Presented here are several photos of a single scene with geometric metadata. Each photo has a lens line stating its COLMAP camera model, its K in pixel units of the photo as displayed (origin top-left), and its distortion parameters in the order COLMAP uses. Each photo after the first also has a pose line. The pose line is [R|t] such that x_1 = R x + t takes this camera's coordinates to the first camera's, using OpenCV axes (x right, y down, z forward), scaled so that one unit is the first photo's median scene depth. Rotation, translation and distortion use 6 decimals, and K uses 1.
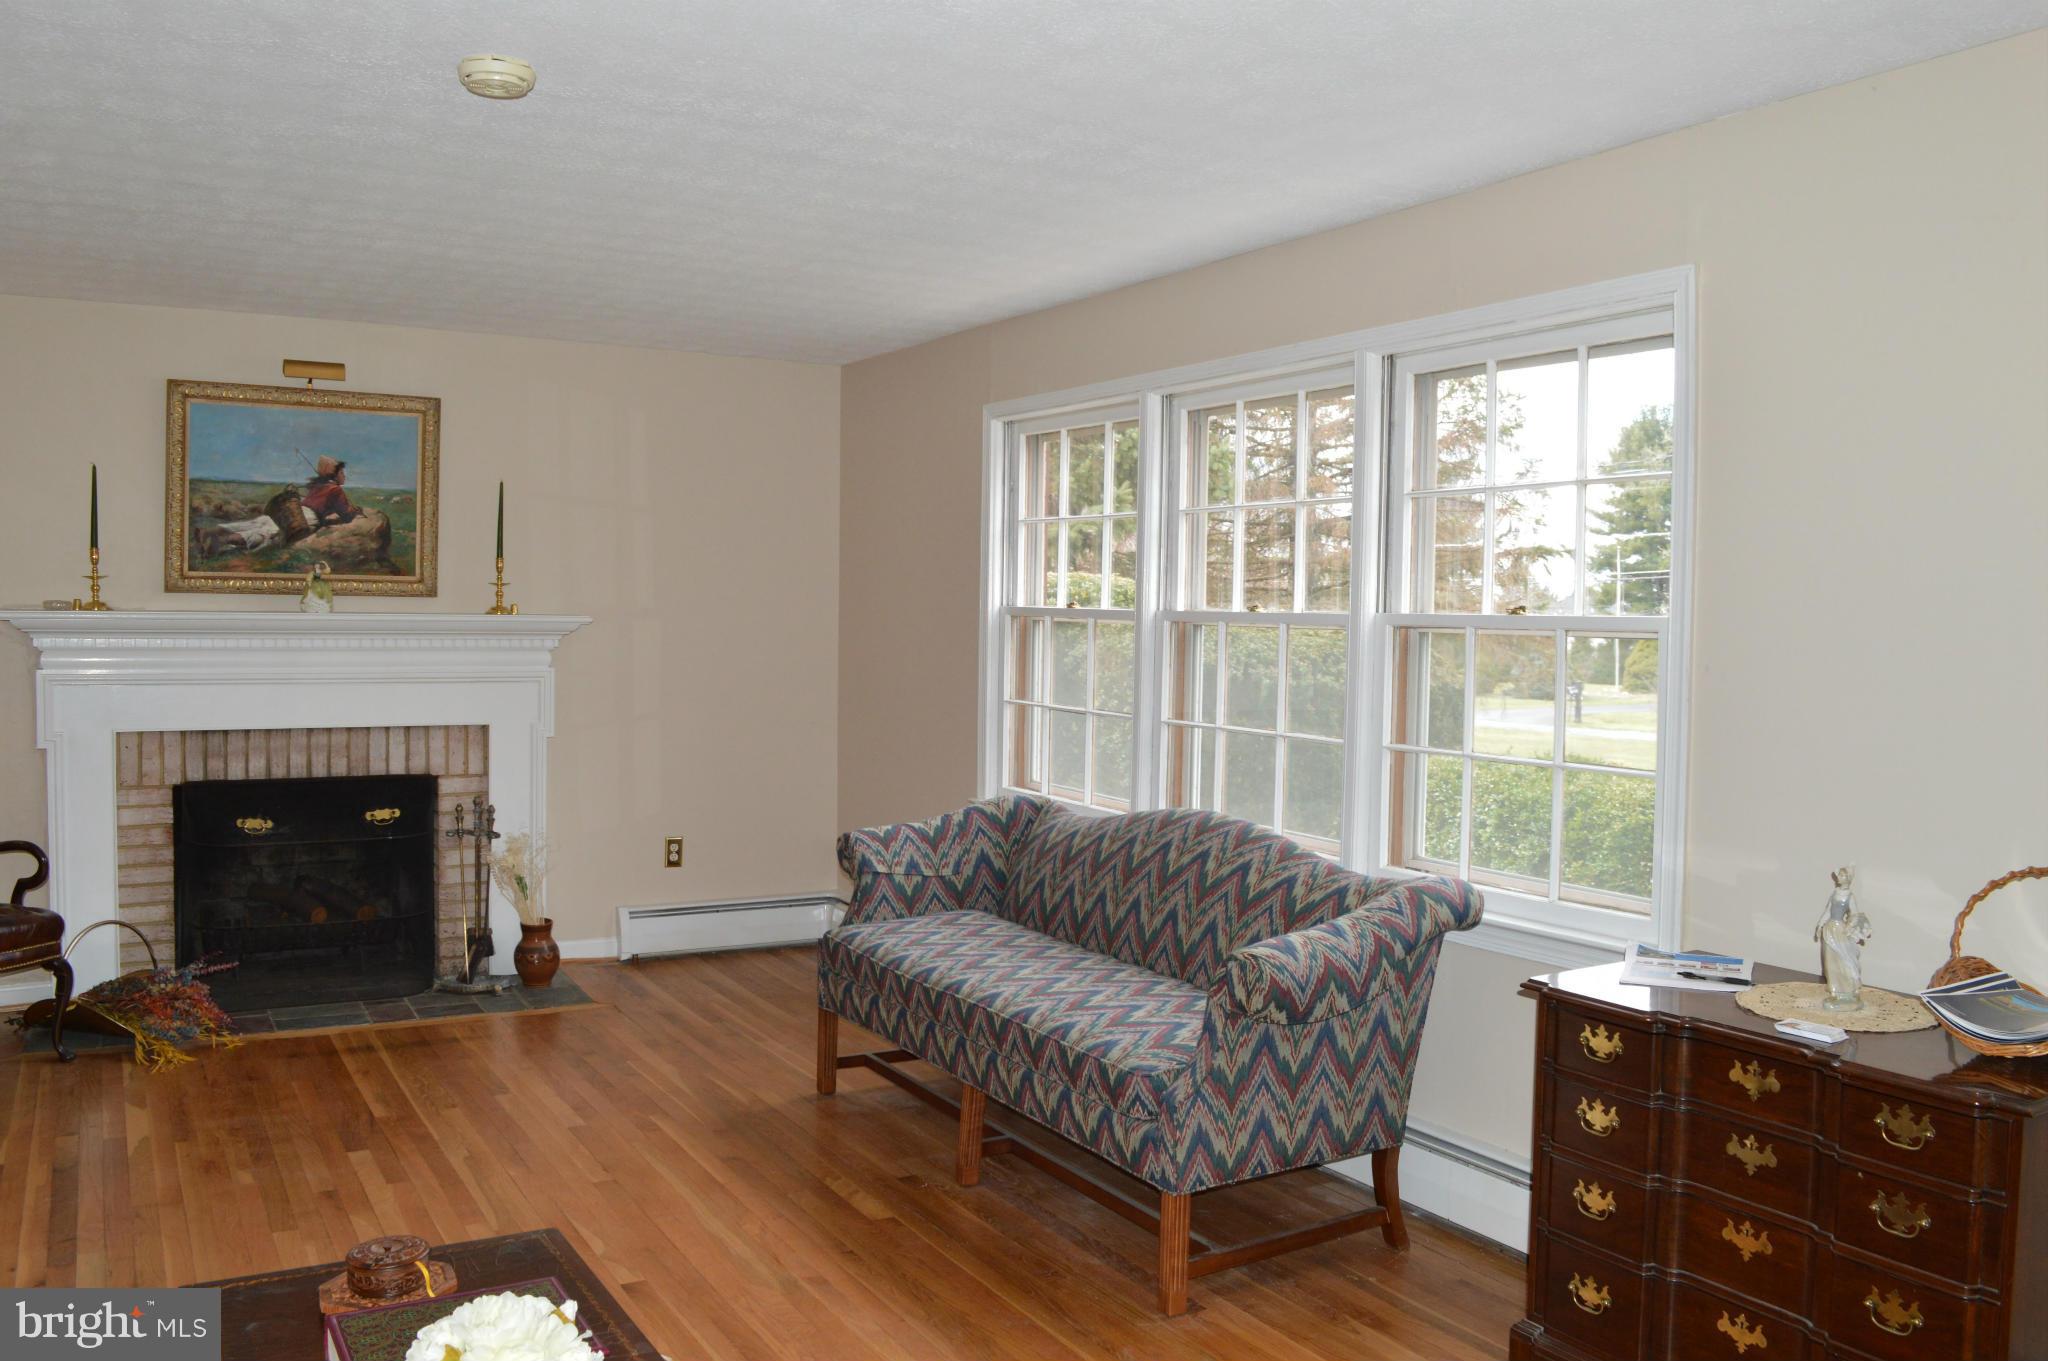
lens RADIAL K [[1631.8, 0, 1026.0], [0, 1631.8, 680.5], [0, 0, 1]] dist [-0.076961, 0.001569]
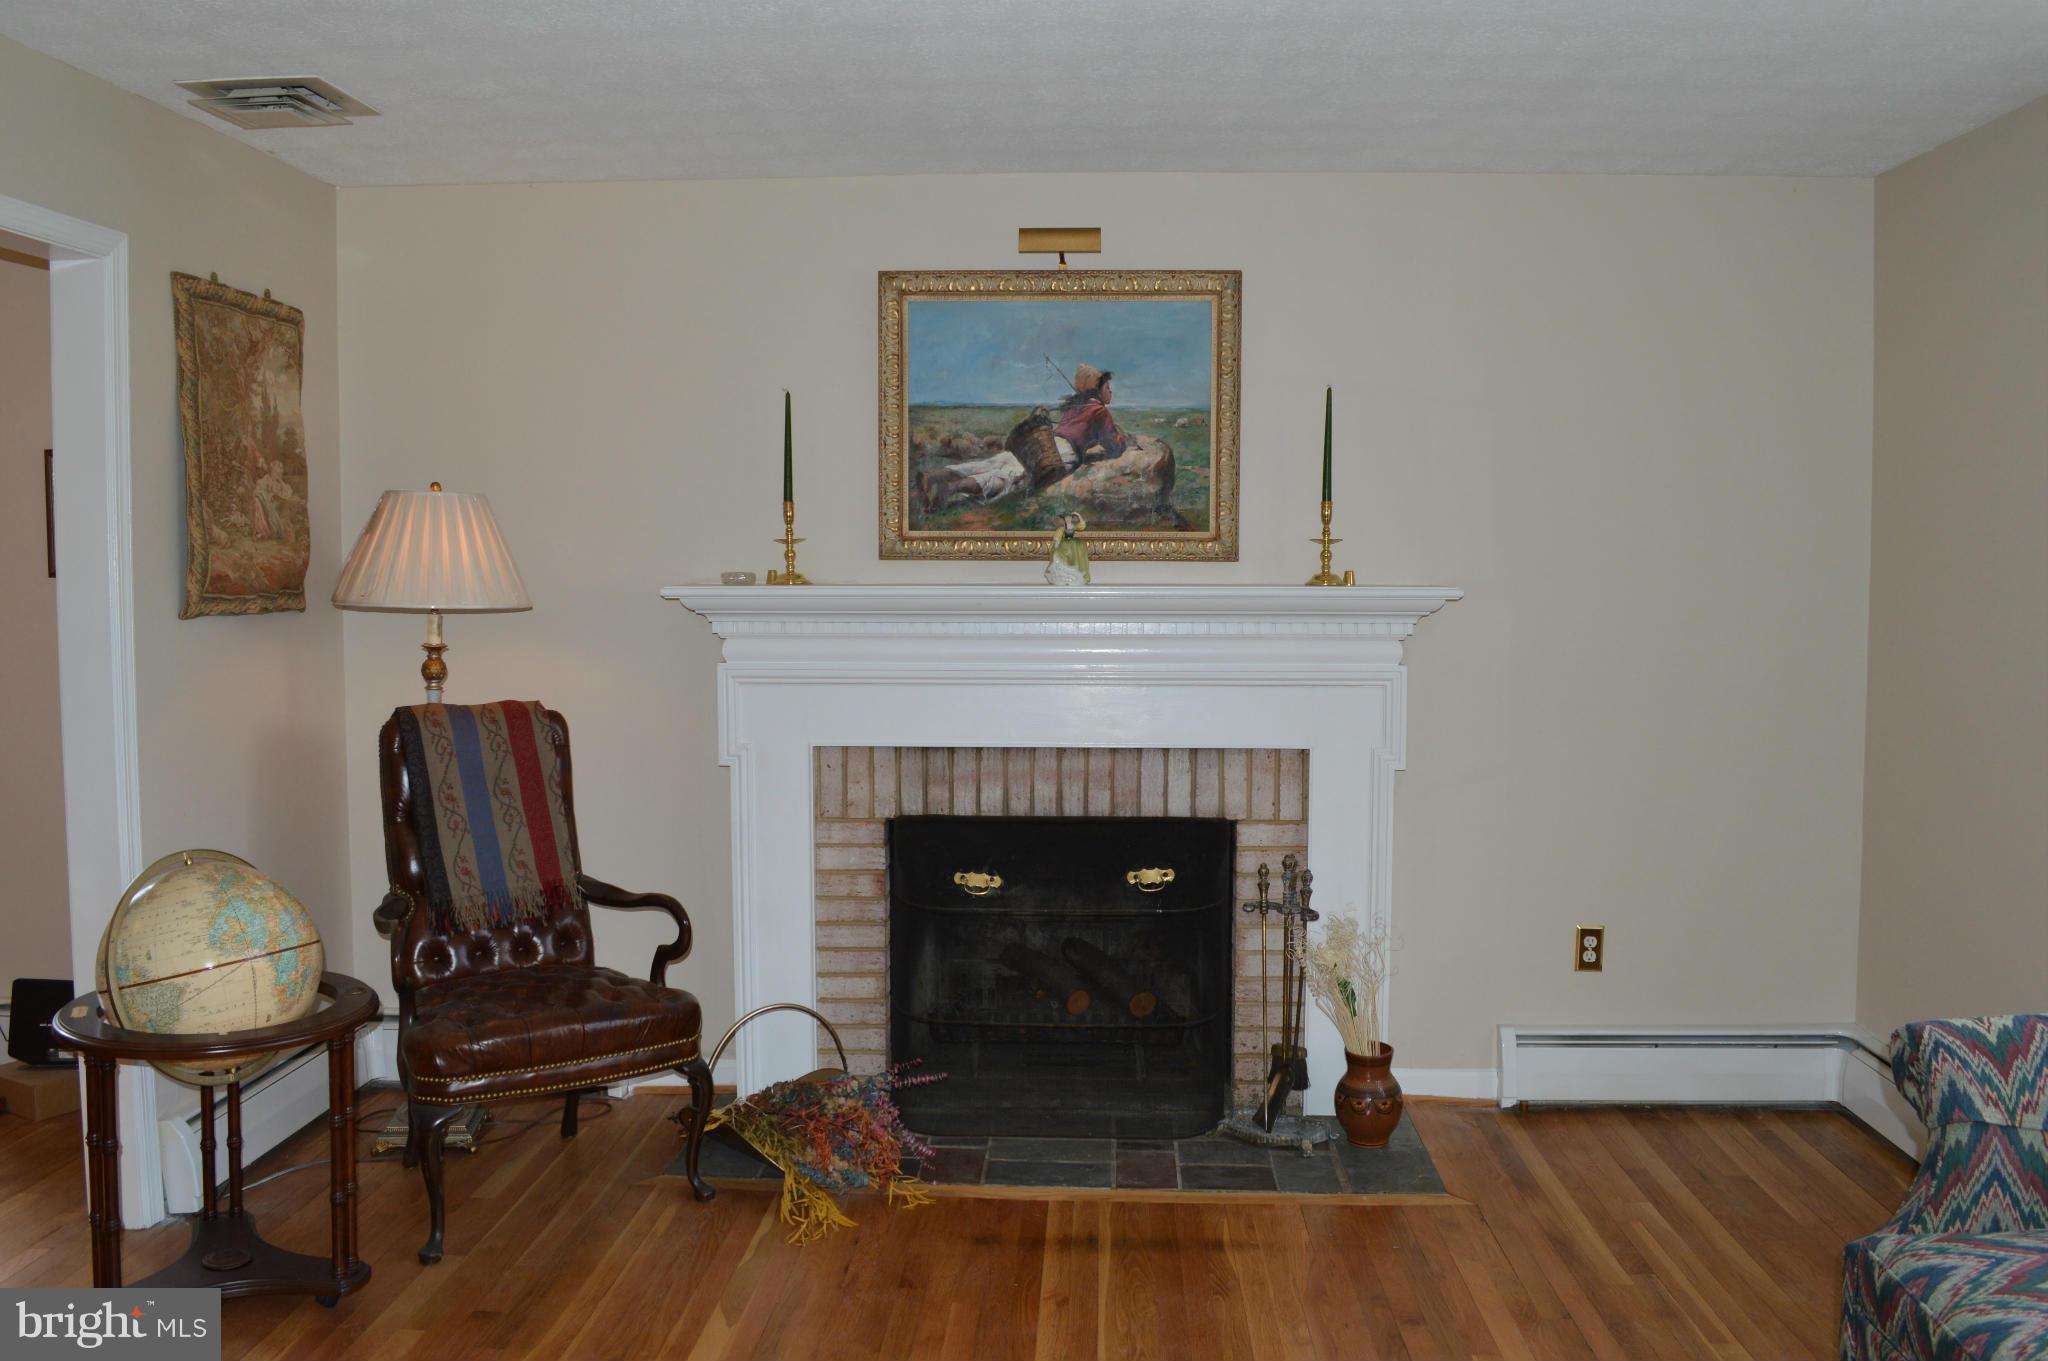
lens RADIAL K [[1631.8, 0, 1027.7], [0, 1631.8, 665.8], [0, 0, 1]] dist [-0.076961, 0.001569]
pose [[0.840126, 0.017602, -0.542106, -0.066589], [-0.011375, 0.999825, 0.014835, -0.017385], [0.542272, -0.006297, 0.840179, 0.388991]]
